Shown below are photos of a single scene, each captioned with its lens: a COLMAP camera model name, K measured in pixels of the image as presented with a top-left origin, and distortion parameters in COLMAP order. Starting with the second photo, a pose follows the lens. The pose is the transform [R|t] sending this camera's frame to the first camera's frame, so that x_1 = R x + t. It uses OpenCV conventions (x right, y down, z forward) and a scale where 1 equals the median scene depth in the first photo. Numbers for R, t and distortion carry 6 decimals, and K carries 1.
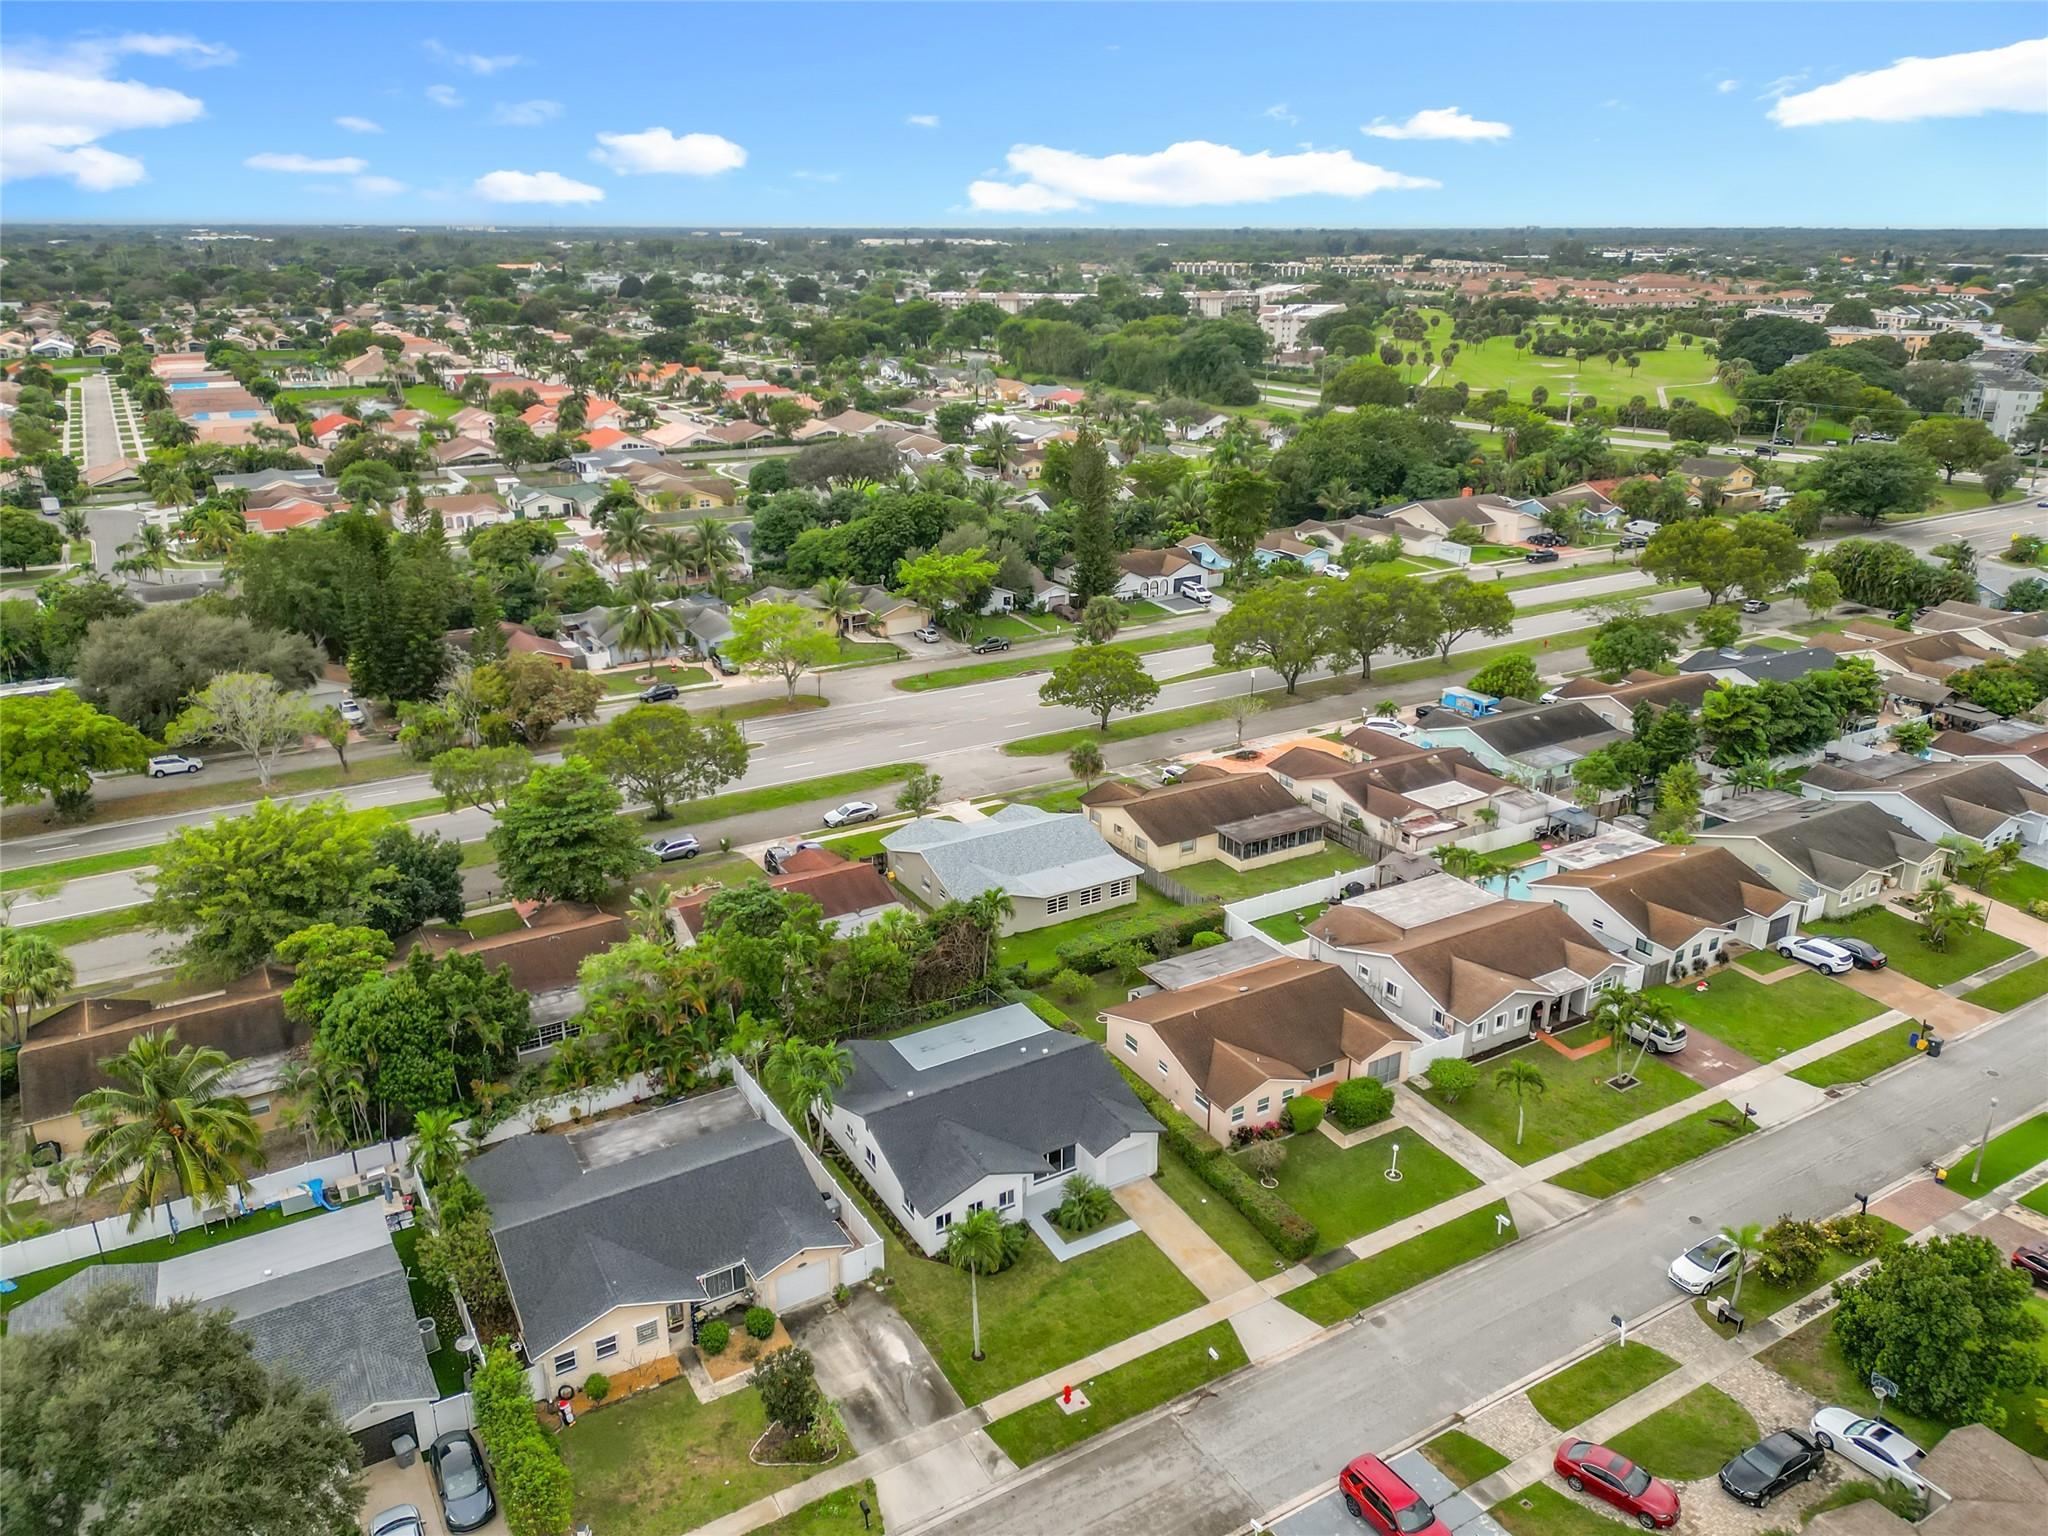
lens RADIAL K [[1463.6, 0, 1024.0], [0, 1463.6, 768.0], [0, 0, 1]] dist [0.074643, -0.089033]
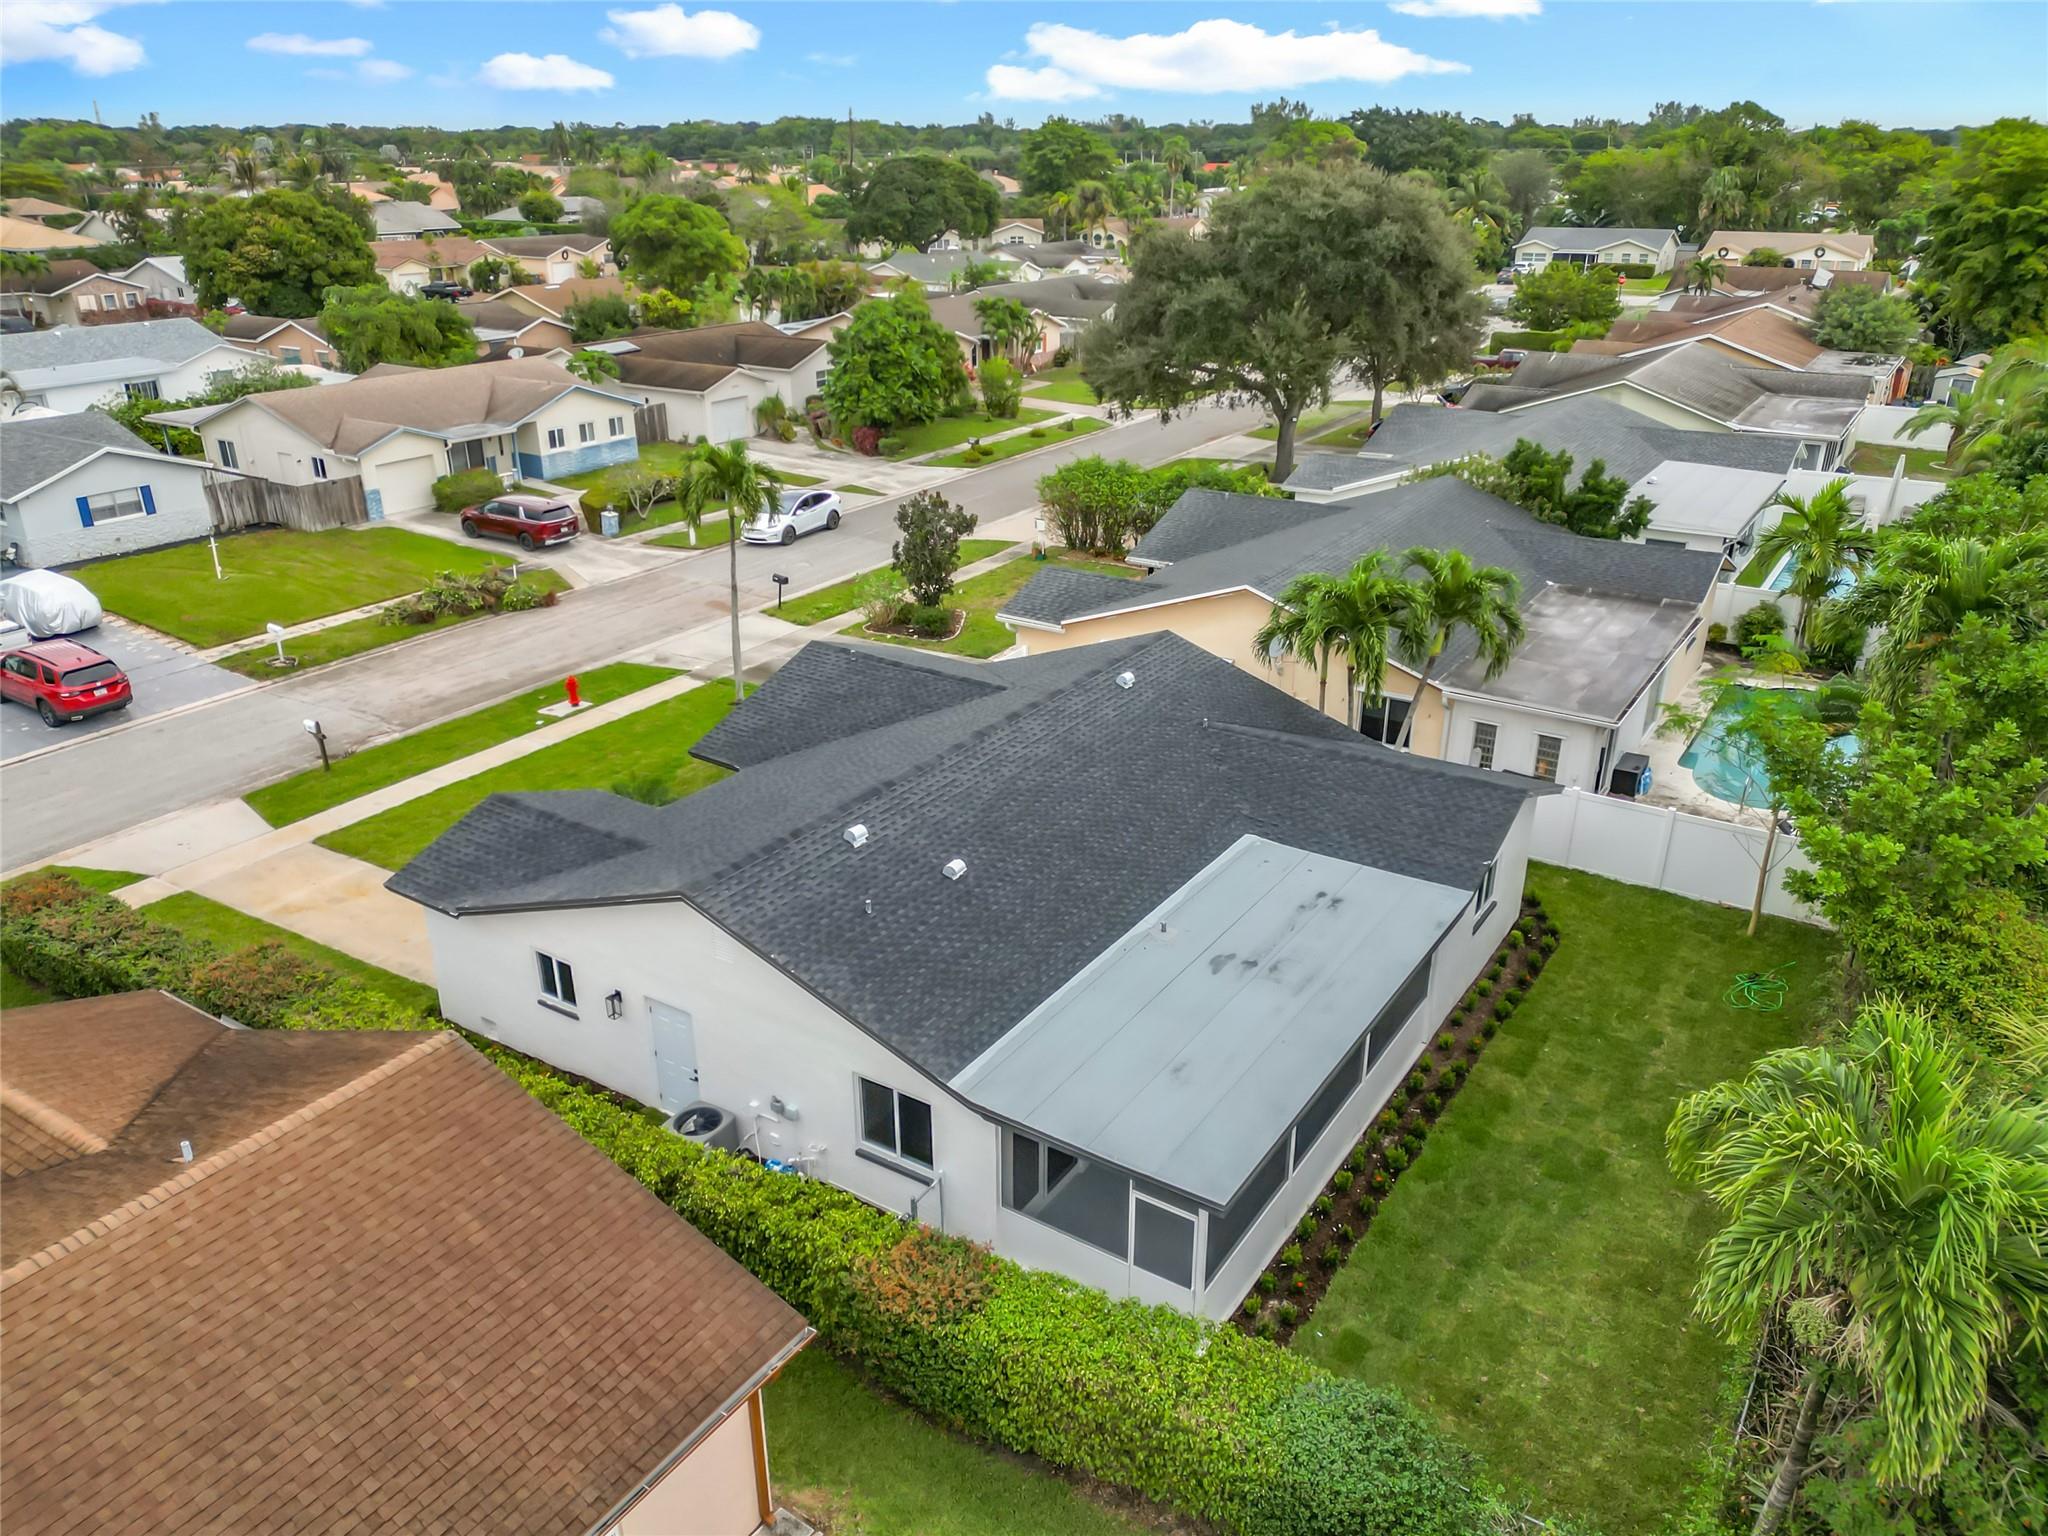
lens RADIAL K [[1472.8, 0, 1044.1], [0, 1472.8, 821.1], [0, 0, 1]] dist [0.052433, -0.086559]
pose [[-0.890065, 0.184896, -0.416651, 0.096629], [-0.162111, 0.725890, 0.668433, 0.003251], [0.426033, 0.662493, -0.616116, 1.178543]]
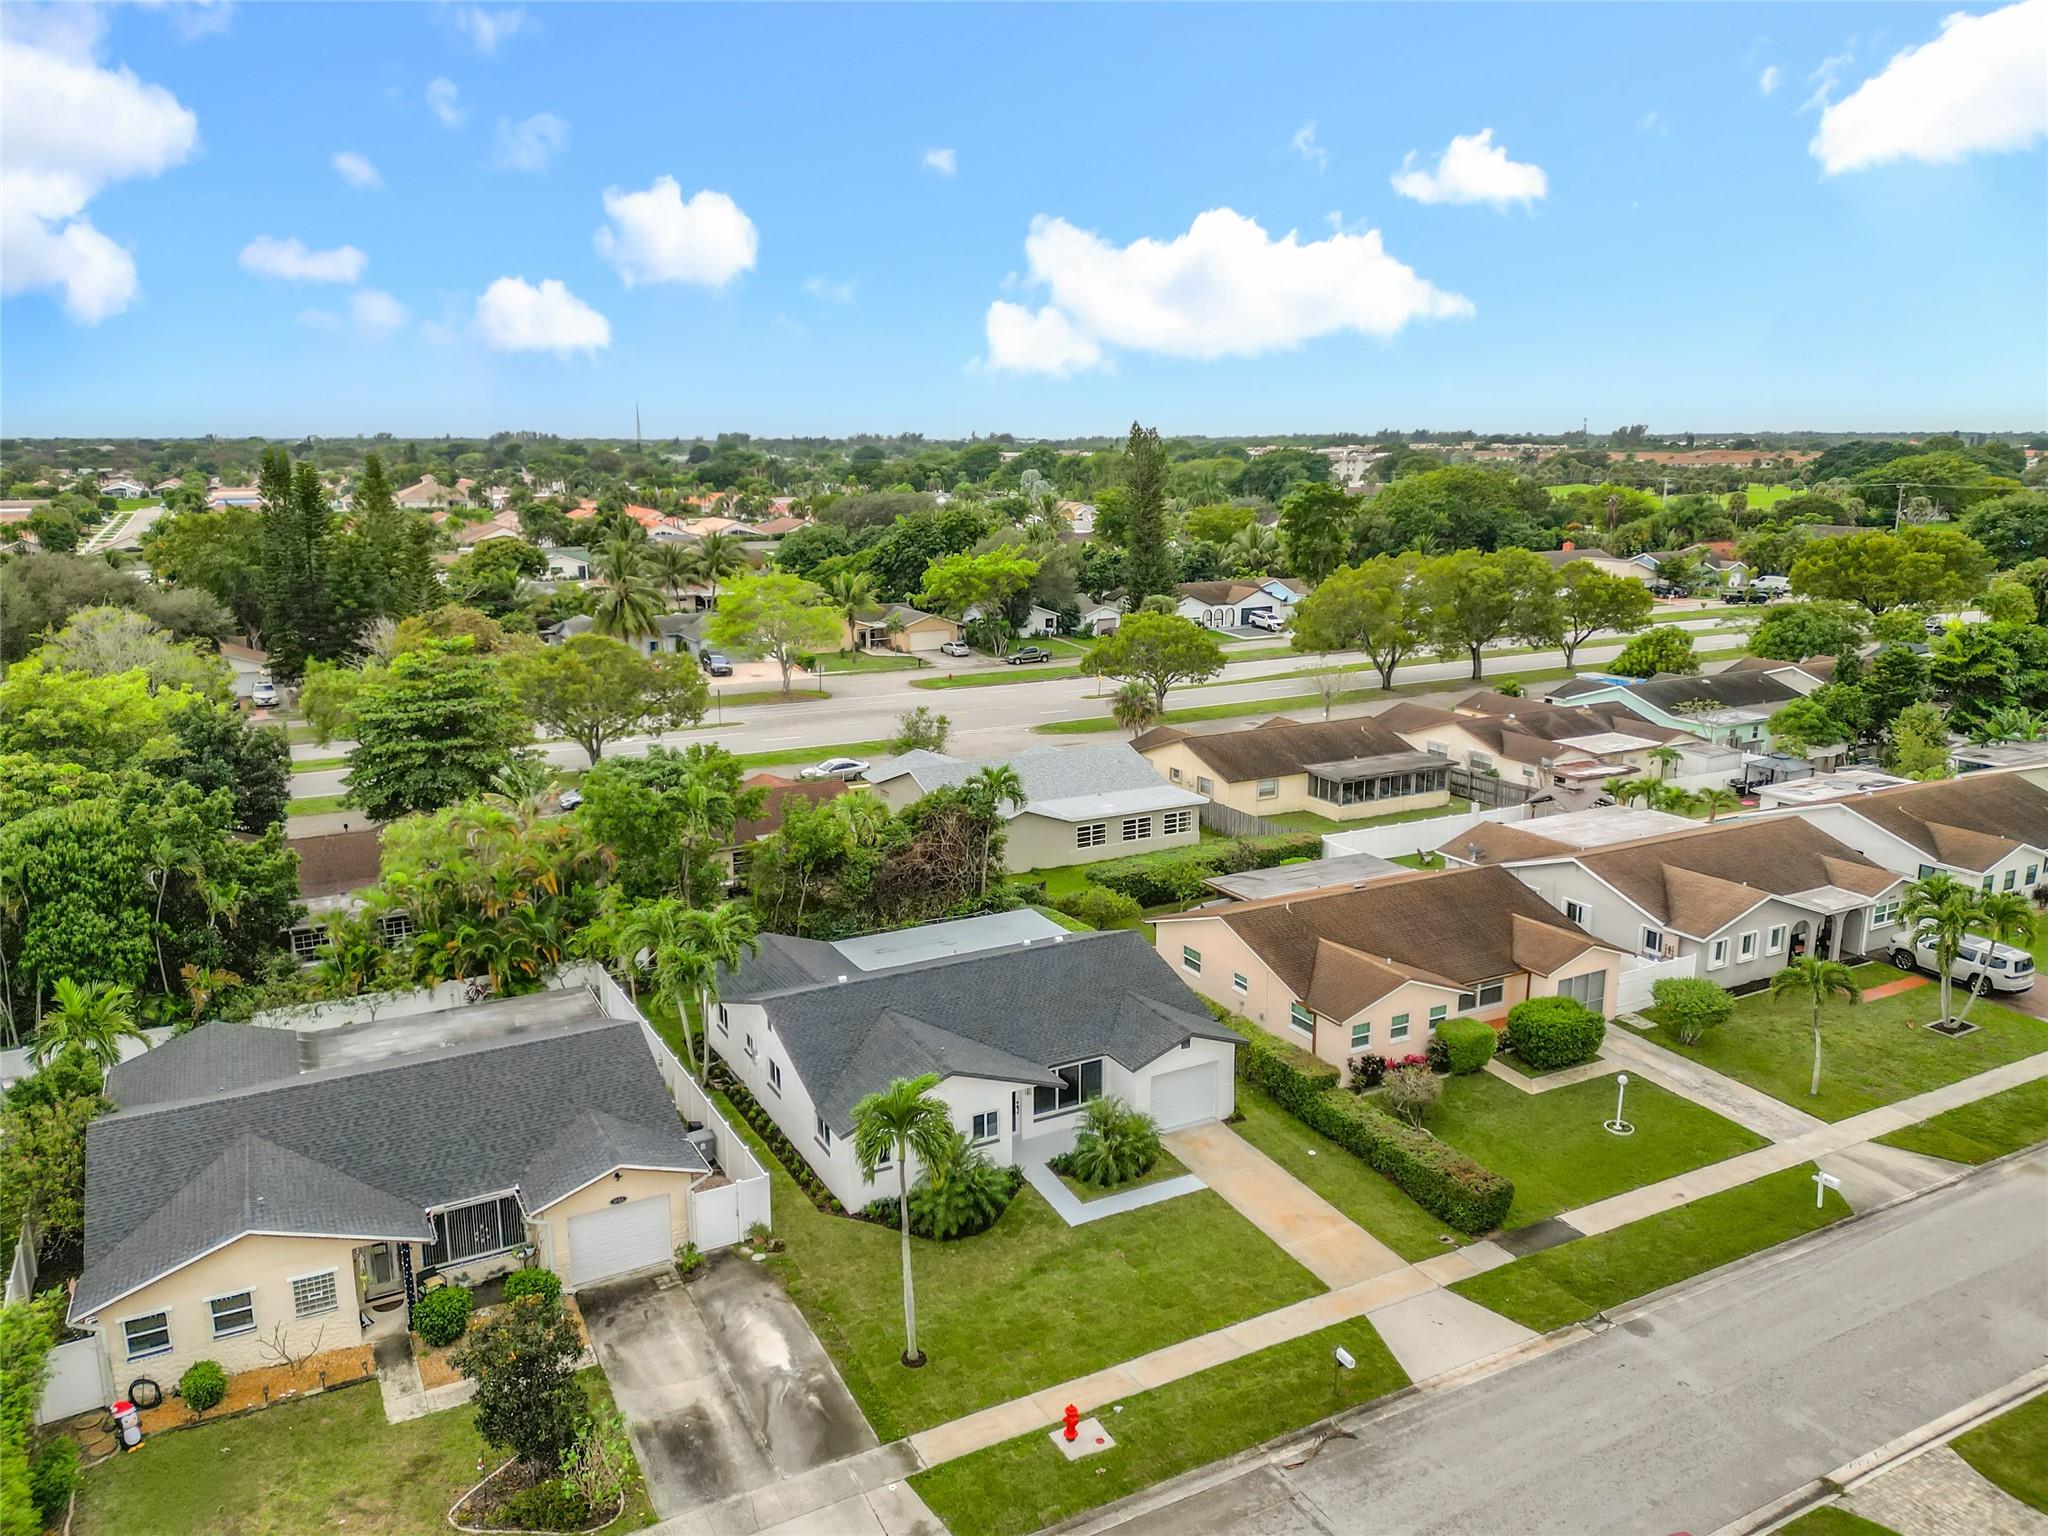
lens RADIAL K [[1463.6, 0, 1024.0], [0, 1463.6, 768.0], [0, 0, 1]] dist [0.074643, -0.089033]
pose [[0.999071, 0.005077, -0.042786, 0.026367], [-0.010563, 0.991589, -0.128998, 0.201248], [0.041771, 0.129331, 0.990721, 0.343778]]
